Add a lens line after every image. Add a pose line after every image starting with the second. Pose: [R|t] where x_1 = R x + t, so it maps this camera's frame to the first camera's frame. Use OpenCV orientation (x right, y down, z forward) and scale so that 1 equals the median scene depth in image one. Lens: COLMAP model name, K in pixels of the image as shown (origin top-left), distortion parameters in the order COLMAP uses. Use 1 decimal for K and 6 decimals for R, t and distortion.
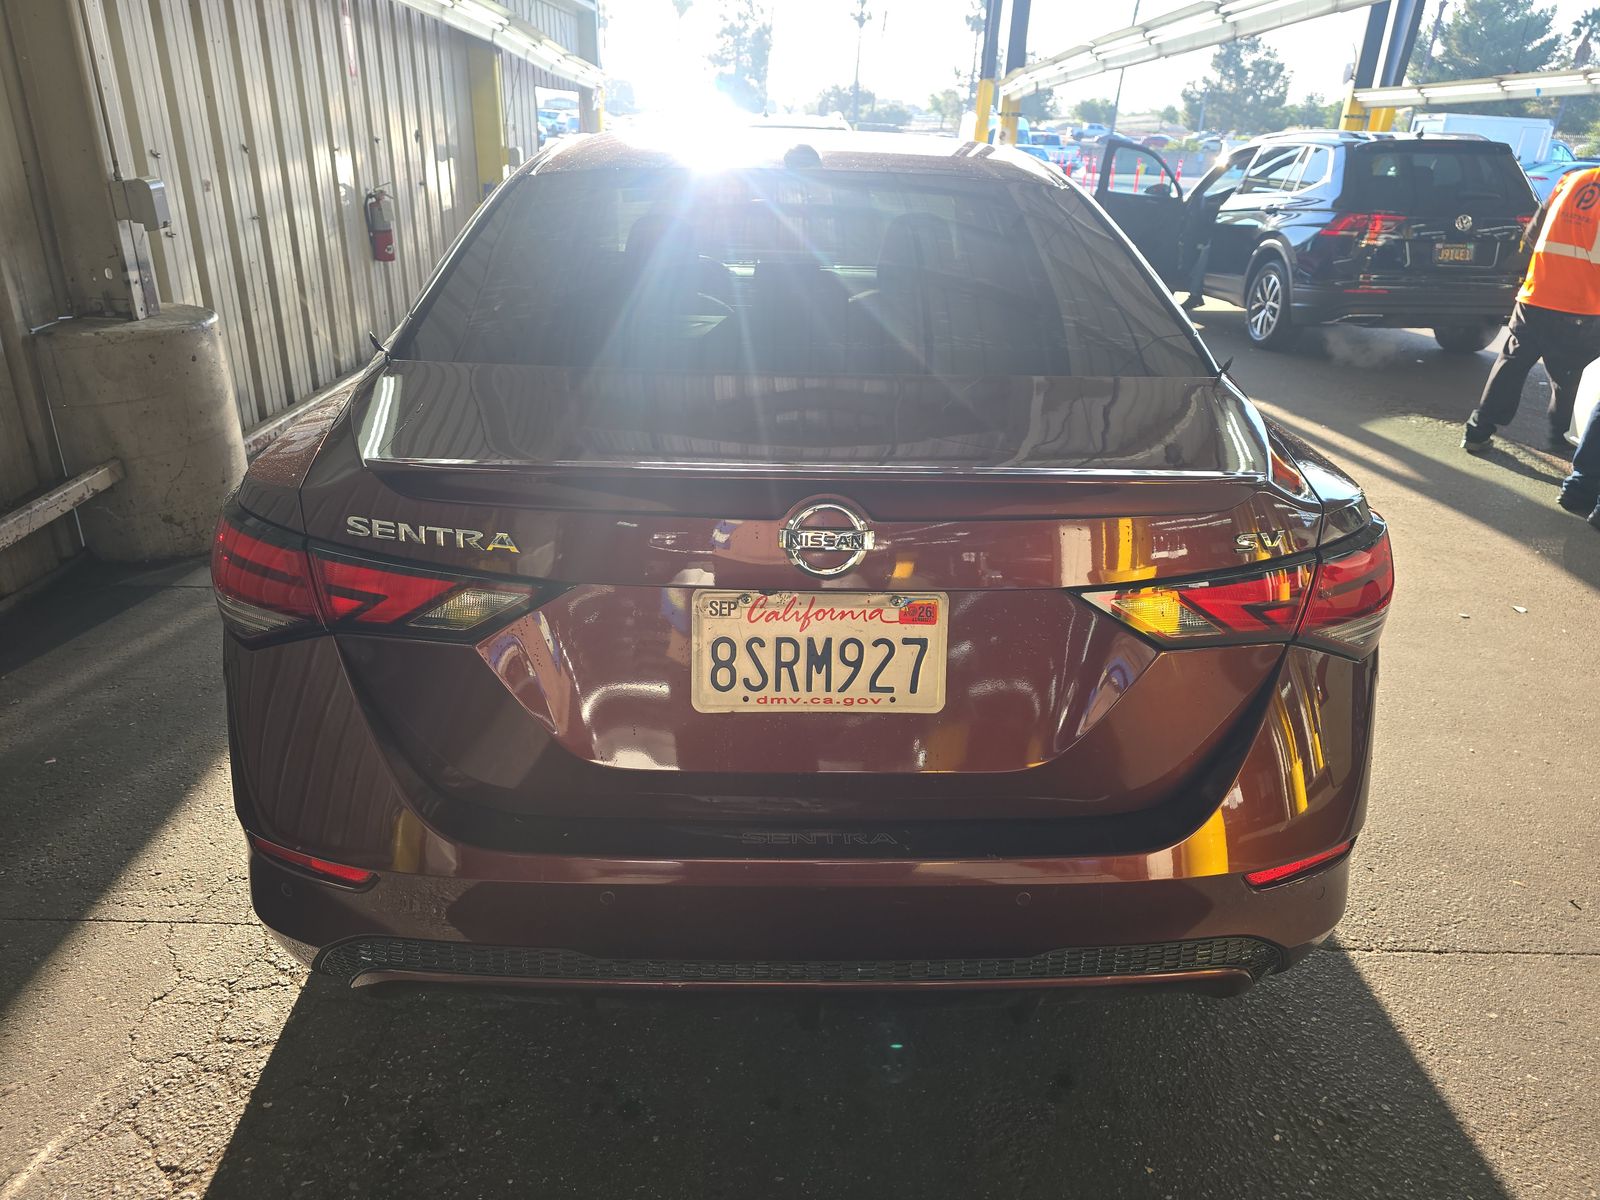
lens RADIAL K [[1066.5, 0, 800.0], [0, 1066.5, 600.0], [0, 0, 1]] dist [0.031800, -0.025094]
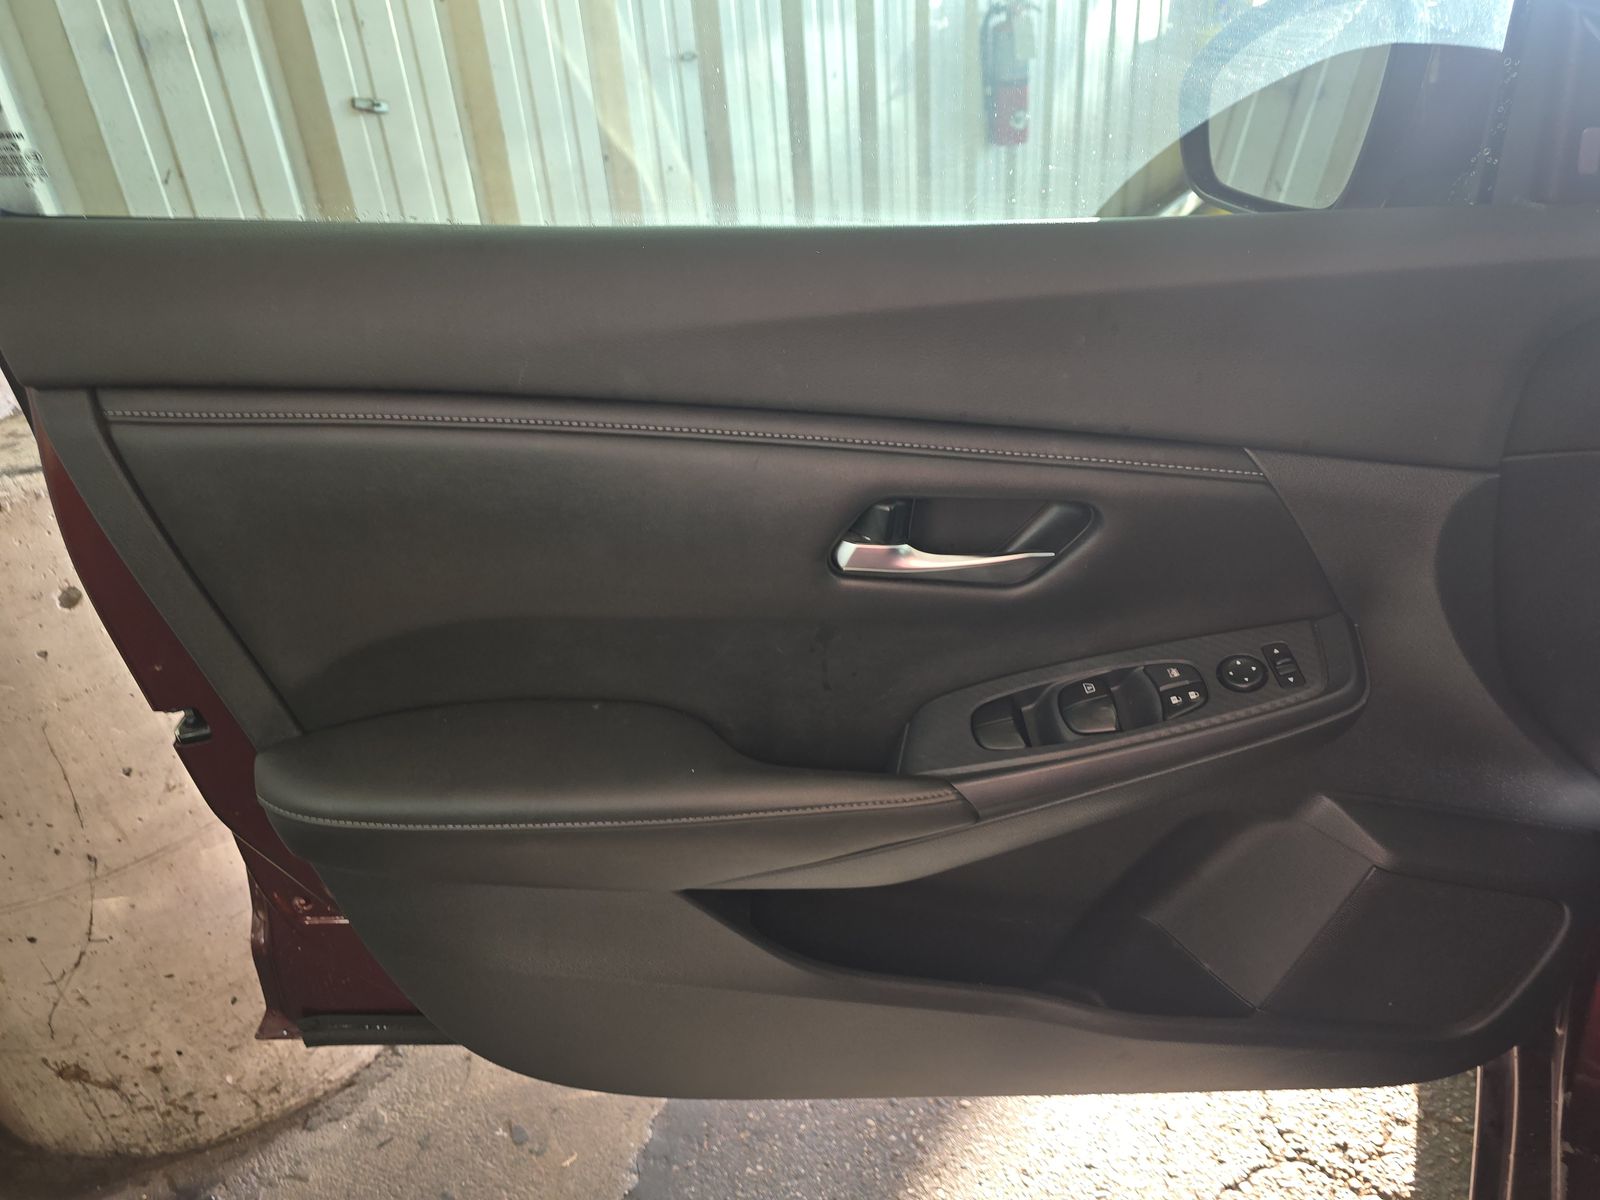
lens RADIAL K [[1066.5, 0, 800.0], [0, 1066.5, 600.0], [0, 0, 1]] dist [0.031800, -0.025094]
pose [[0.834240, 0.174149, -0.523179, -0.204914], [-0.118812, 0.983300, 0.137855, -0.201227], [0.538449, -0.052844, 0.840999, 0.632846]]
